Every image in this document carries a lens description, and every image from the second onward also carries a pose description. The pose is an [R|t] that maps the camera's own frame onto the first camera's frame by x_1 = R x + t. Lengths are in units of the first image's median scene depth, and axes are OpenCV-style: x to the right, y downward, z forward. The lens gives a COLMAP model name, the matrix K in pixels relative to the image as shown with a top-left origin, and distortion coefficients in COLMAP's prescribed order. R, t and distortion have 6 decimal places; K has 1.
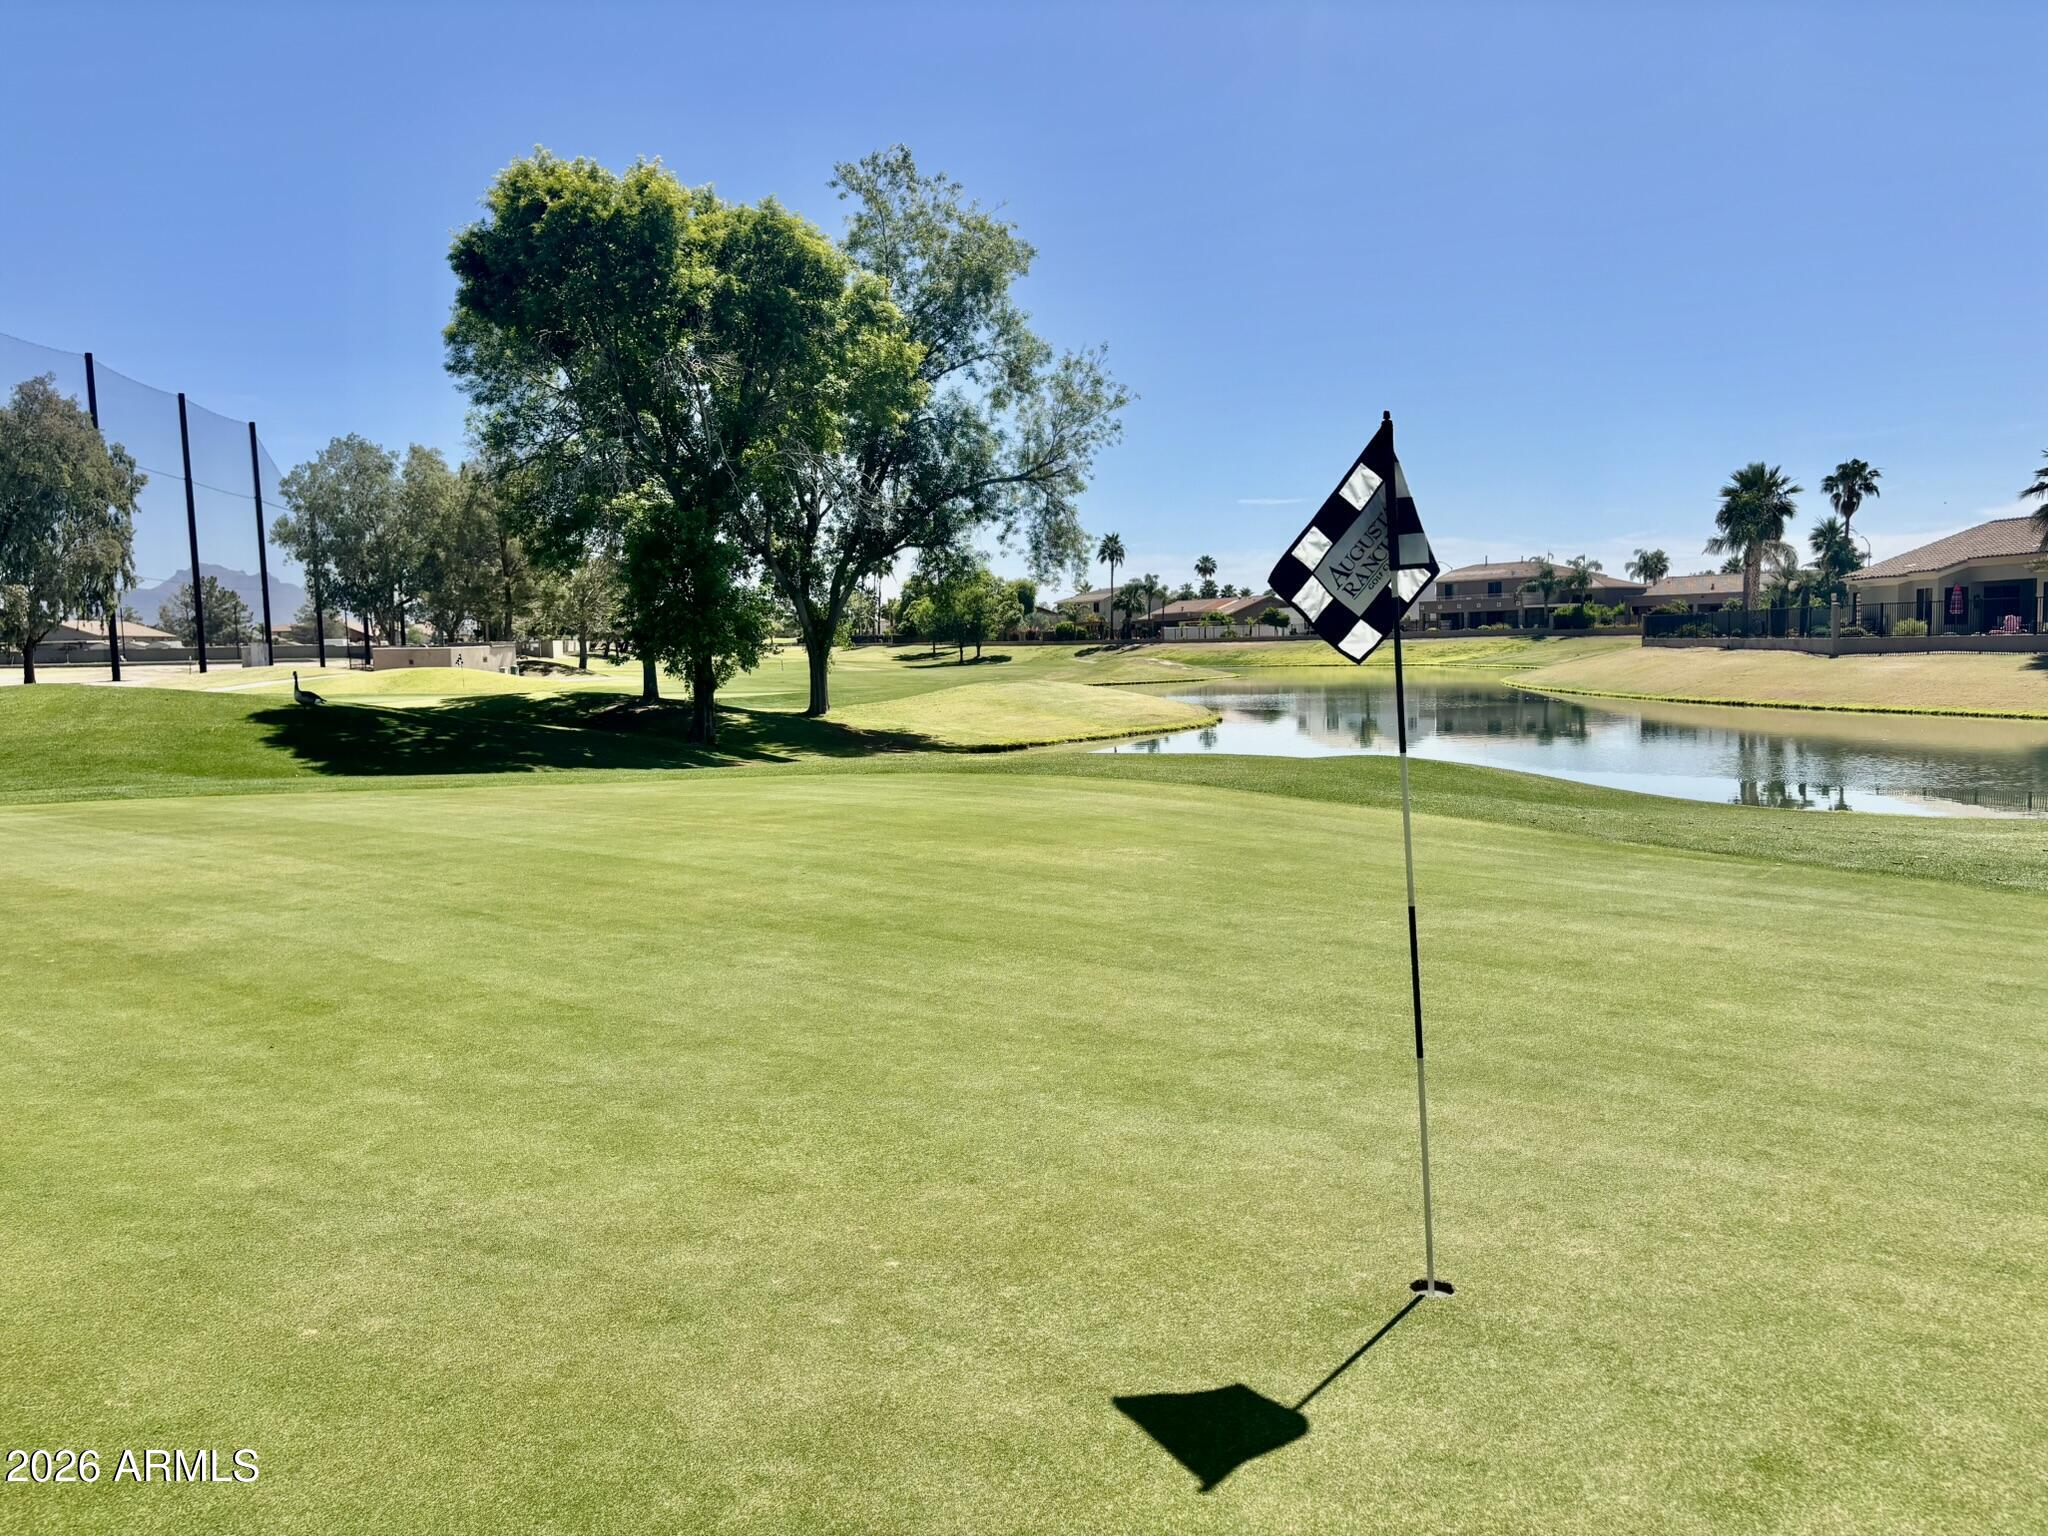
lens RADIAL K [[1527.3, 0, 1025.0], [0, 1527.3, 810.5], [0, 0, 1]] dist [0.074694, -0.103448]
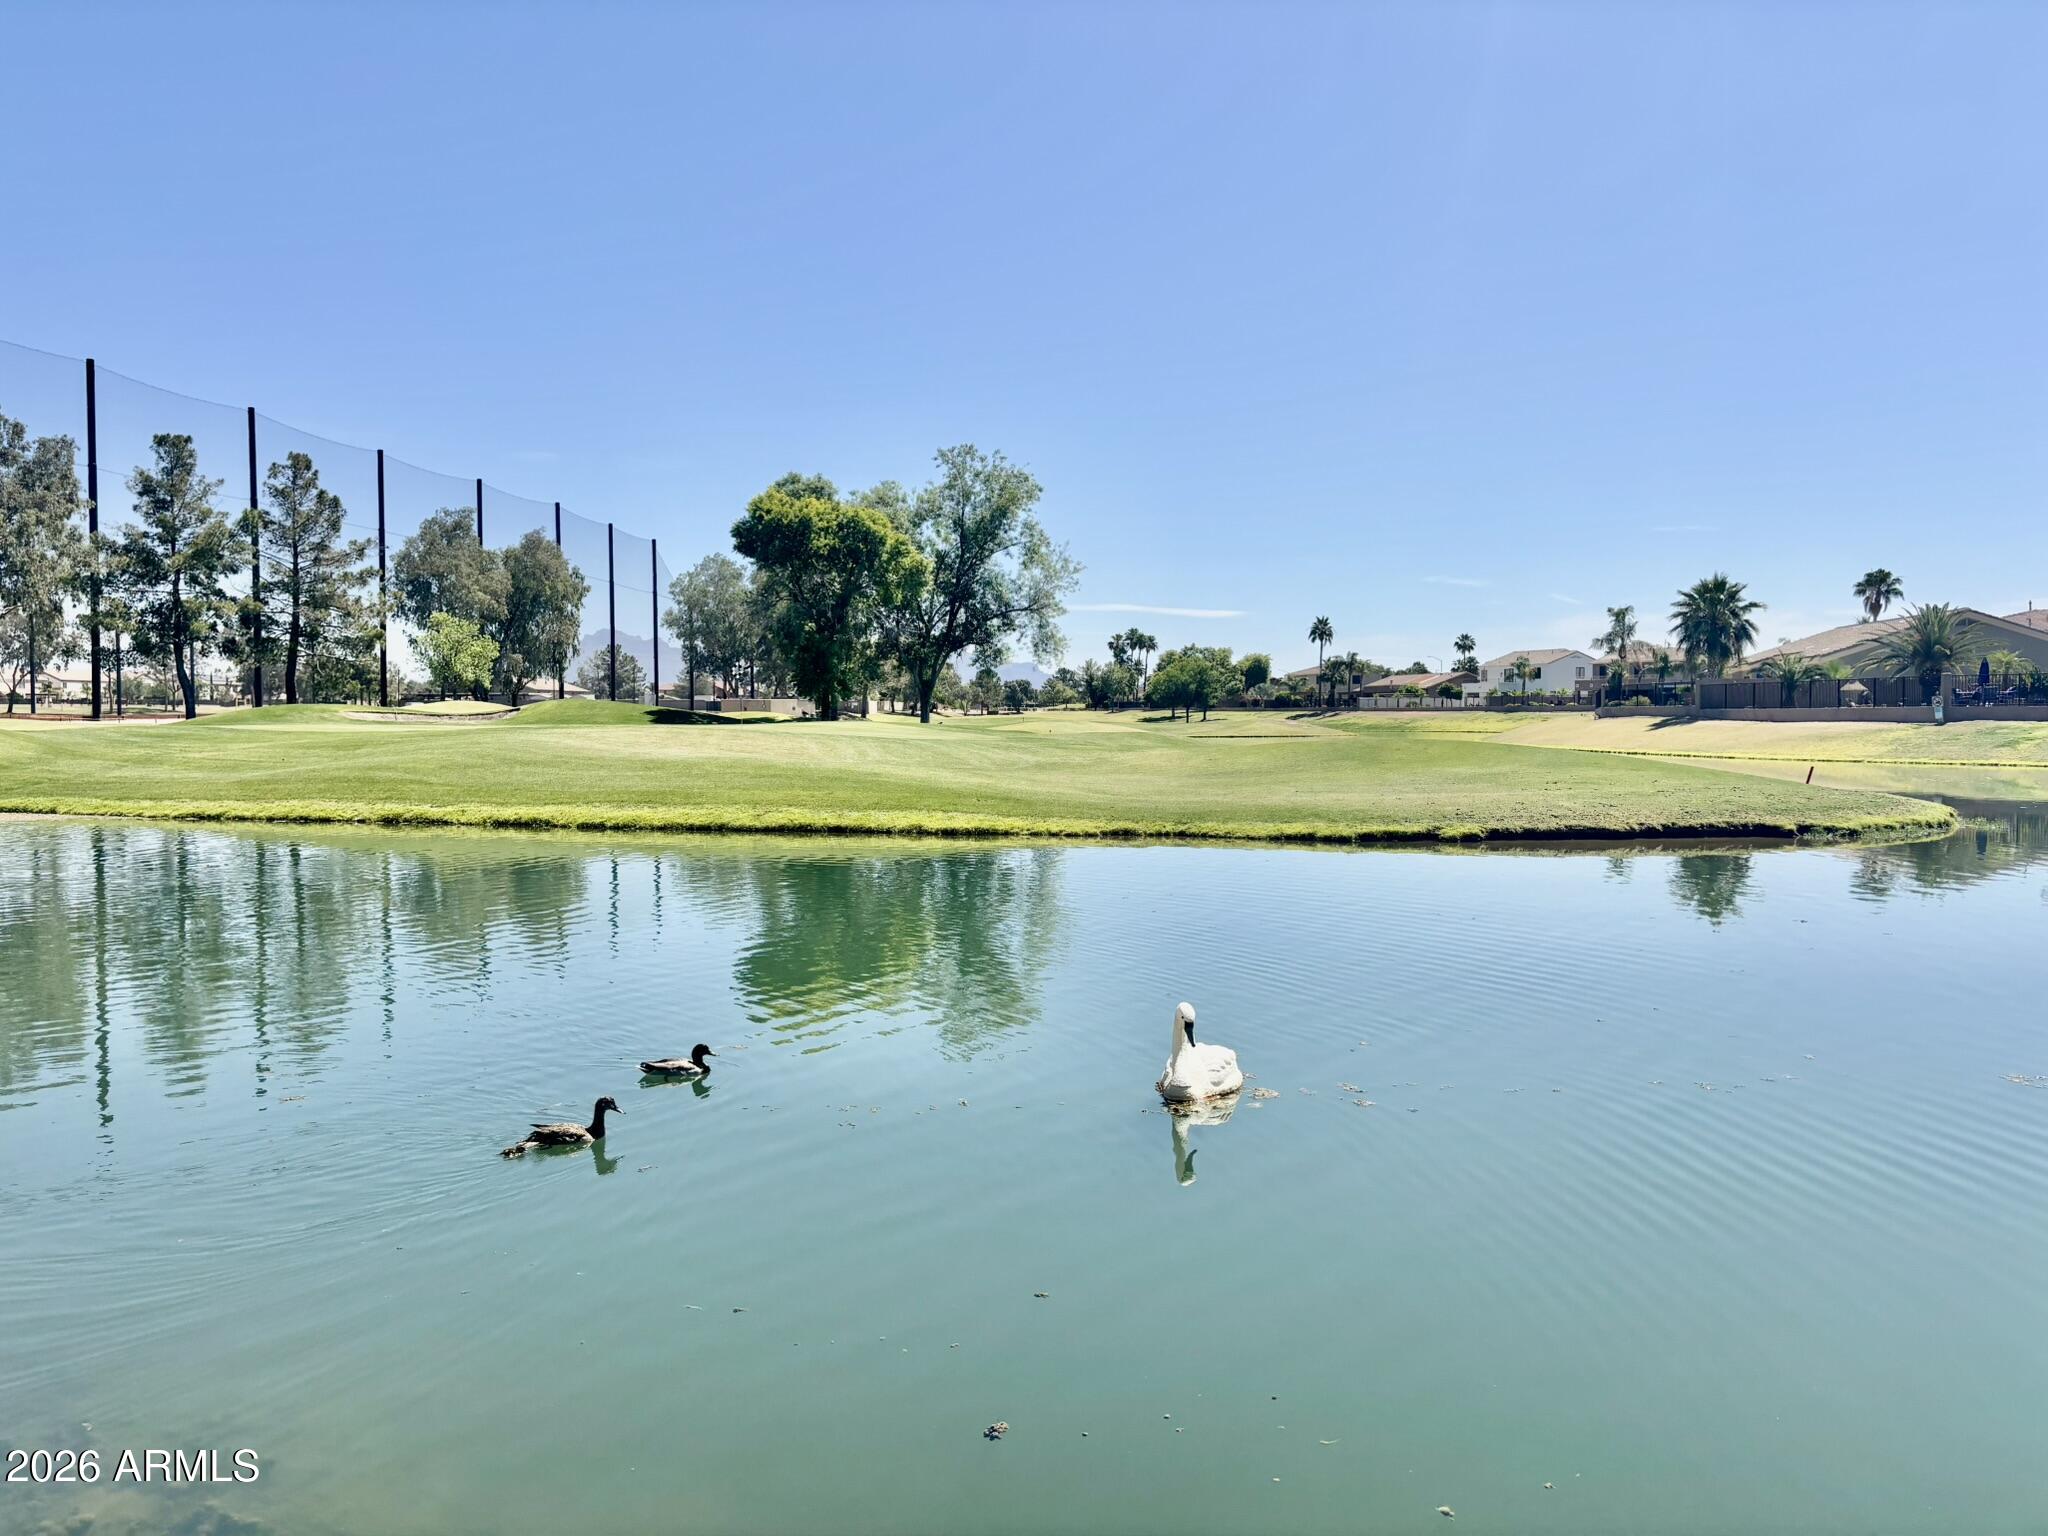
lens RADIAL K [[1527.3, 0, 1025.0], [0, 1527.3, 810.5], [0, 0, 1]] dist [0.074694, -0.103448]
pose [[0.976167, 0.036317, -0.213959, 0.151194], [-0.045905, 0.998144, -0.040011, 0.039426], [0.212109, 0.048879, 0.976023, -0.307209]]
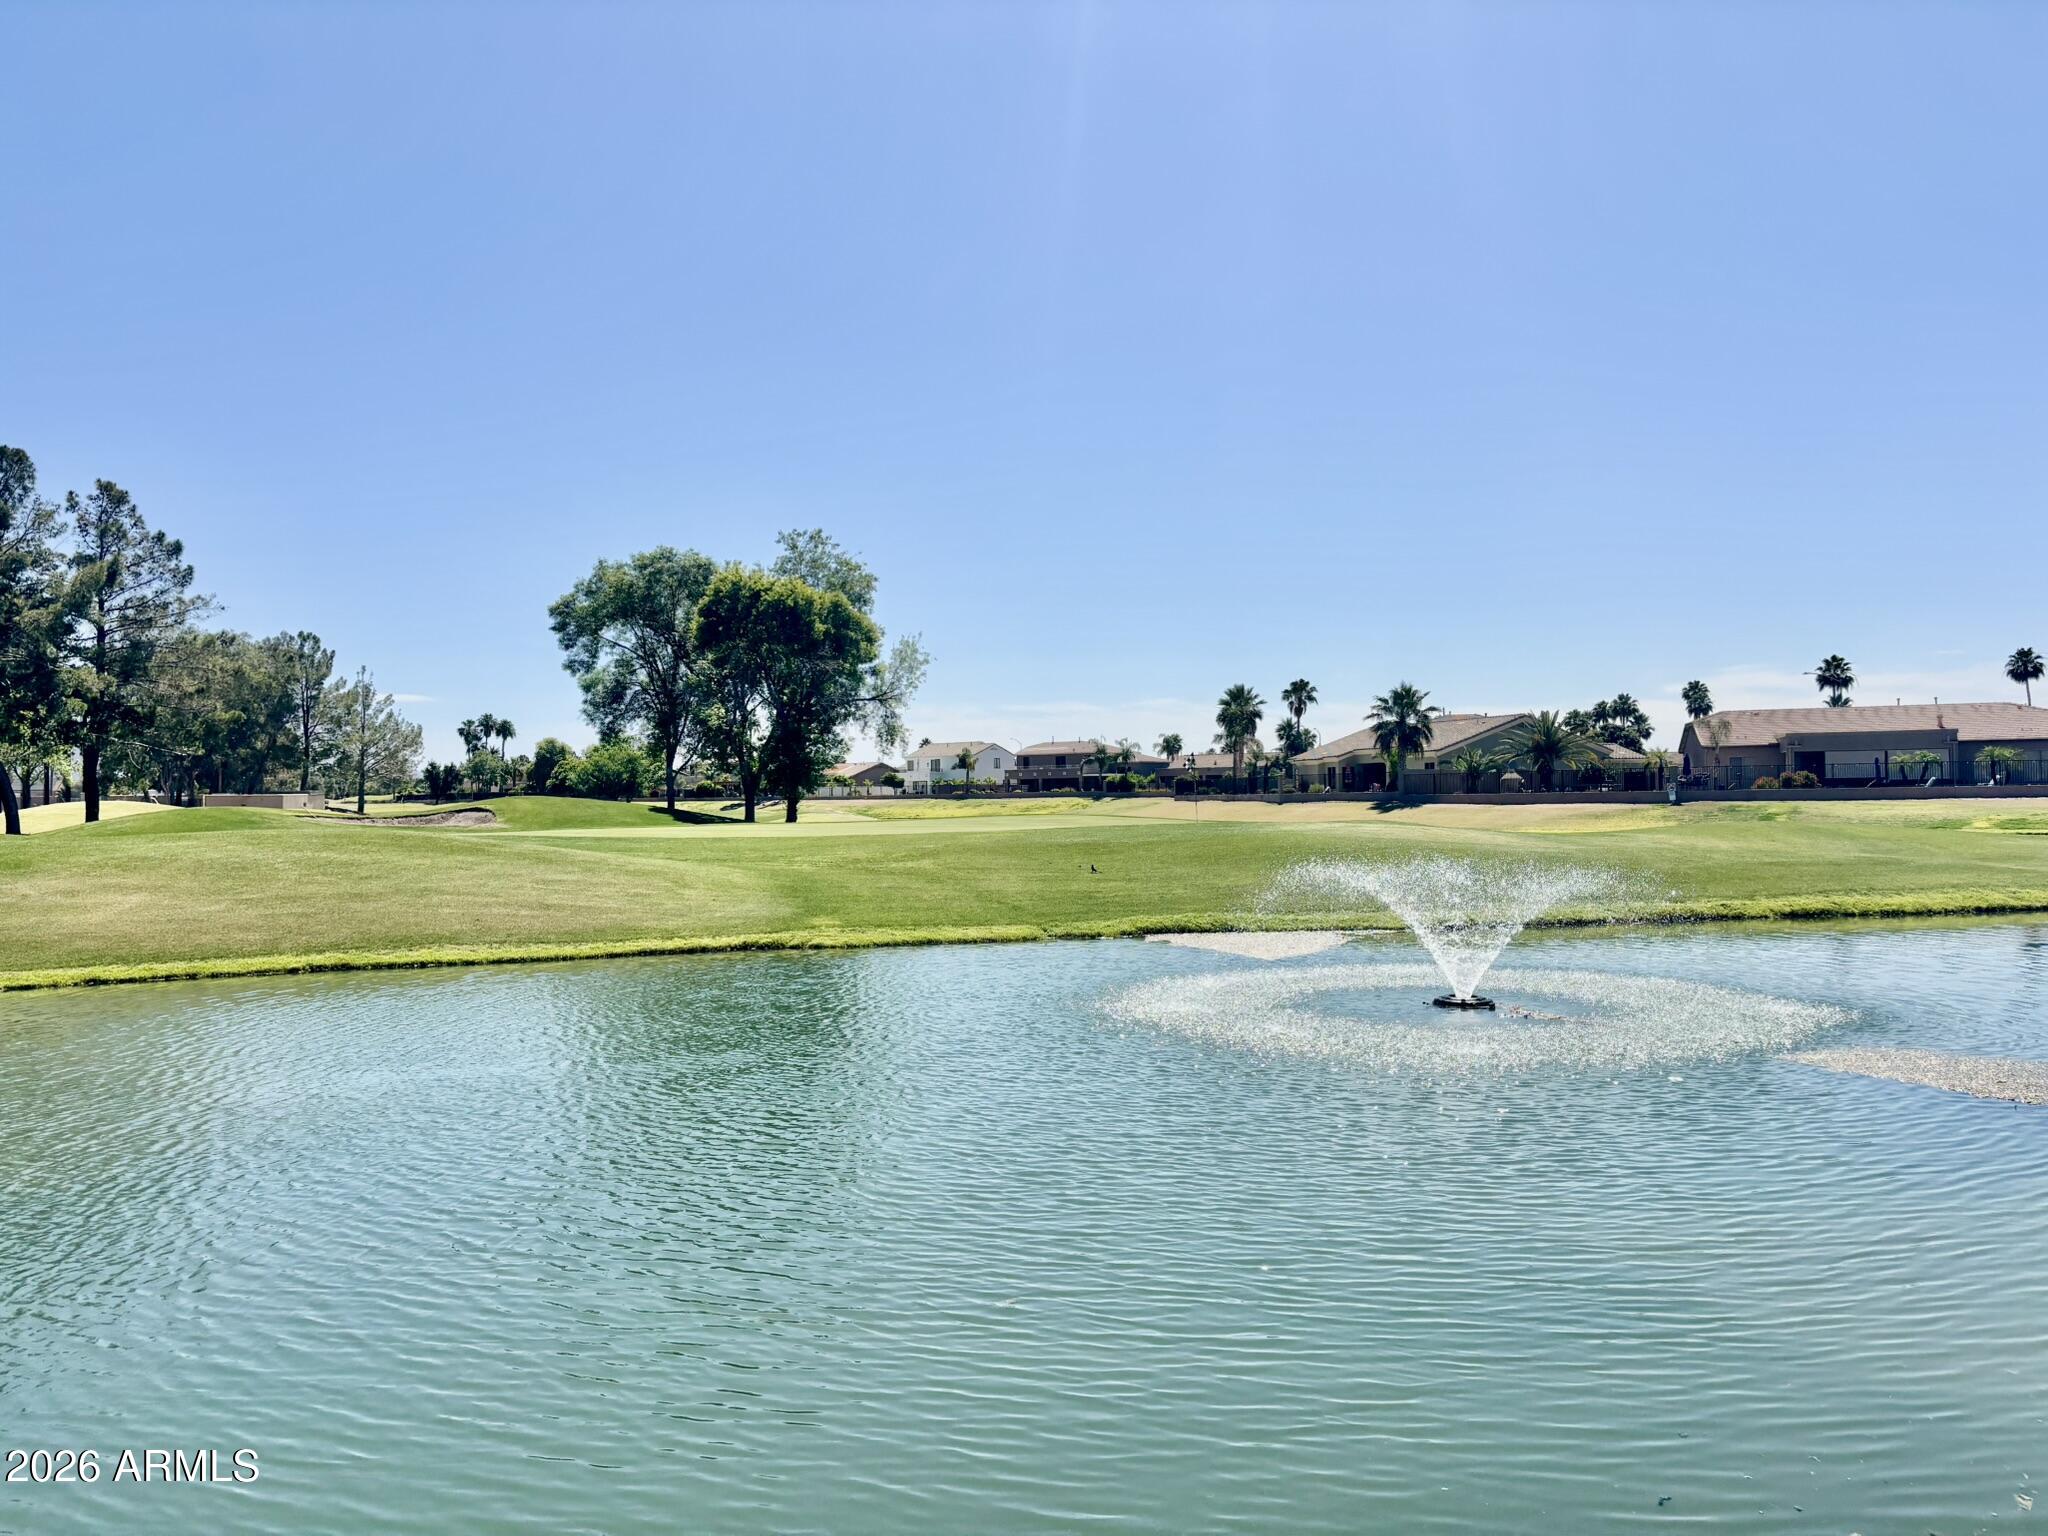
lens RADIAL K [[1527.3, 0, 1025.0], [0, 1527.3, 810.5], [0, 0, 1]] dist [0.074694, -0.103448]
pose [[0.957369, 0.007968, 0.288759, -0.133554], [0.022923, 0.994372, -0.103440, 0.041499], [-0.287958, 0.105649, 0.951798, -0.295007]]
